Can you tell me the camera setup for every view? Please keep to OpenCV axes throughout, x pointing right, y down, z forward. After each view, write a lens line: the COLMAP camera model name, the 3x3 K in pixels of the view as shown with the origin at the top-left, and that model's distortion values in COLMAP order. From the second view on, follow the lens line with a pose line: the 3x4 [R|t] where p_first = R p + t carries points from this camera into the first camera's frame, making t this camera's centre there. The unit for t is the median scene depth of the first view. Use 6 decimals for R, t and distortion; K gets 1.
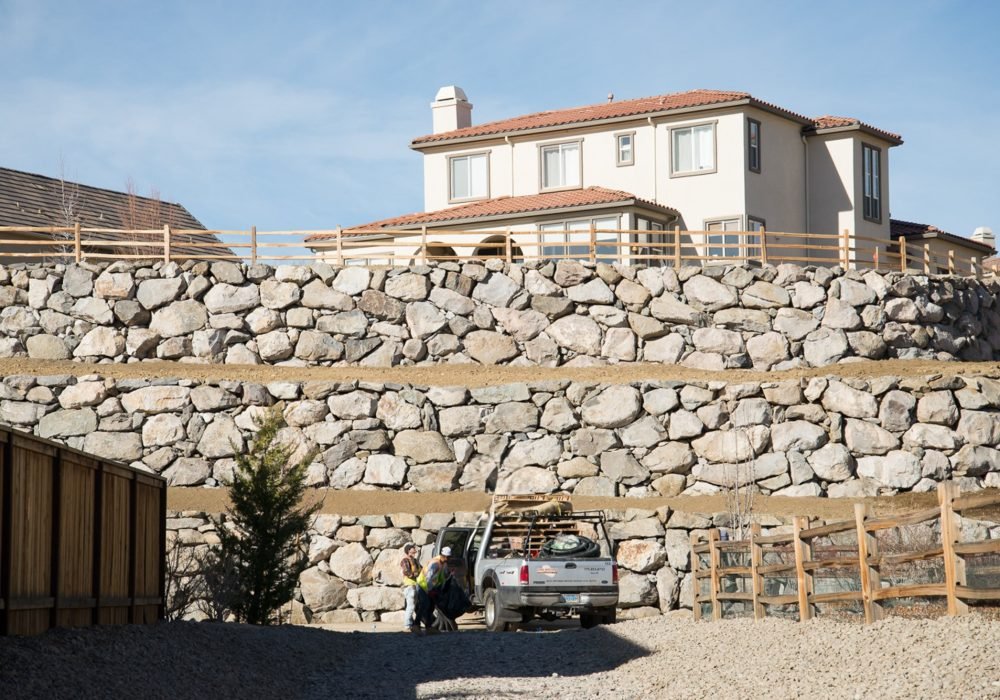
lens RADIAL K [[2264.4, 0, 500.0], [0, 2264.4, 350.0], [0, 0, 1]] dist [0.780319, 0.297254]
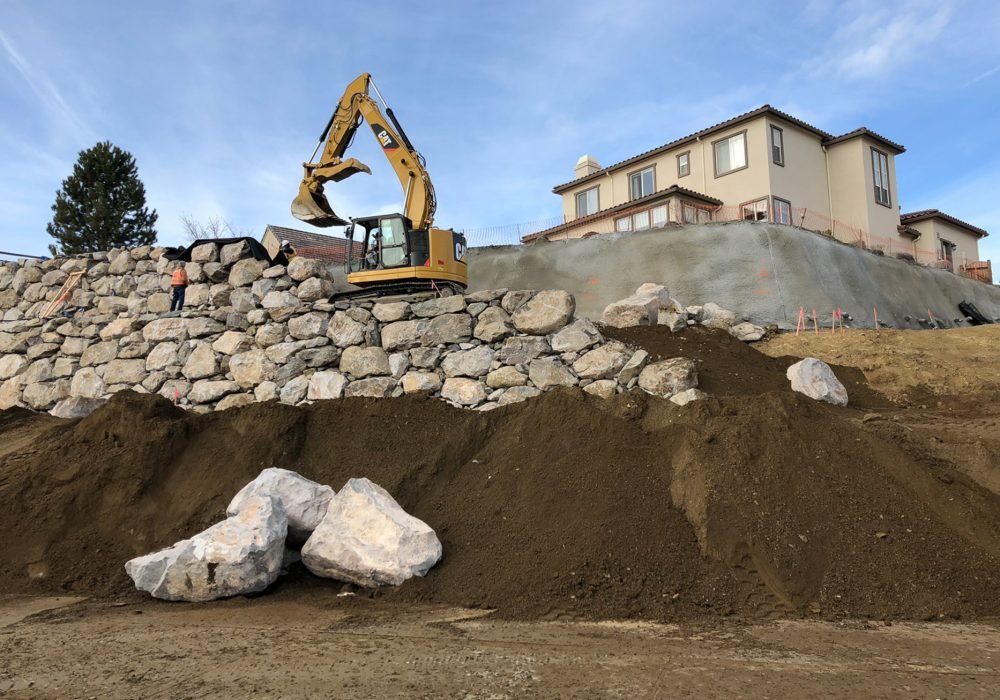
lens RADIAL K [[840.0, 0, 500.2], [0, 840.0, 332.4], [0, 0, 1]] dist [0.053977, -0.002294]
pose [[0.949261, -0.050582, -0.310396, 0.140119], [0.034425, 0.997762, -0.057316, 0.052761], [0.312601, 0.043722, 0.948878, 0.661464]]
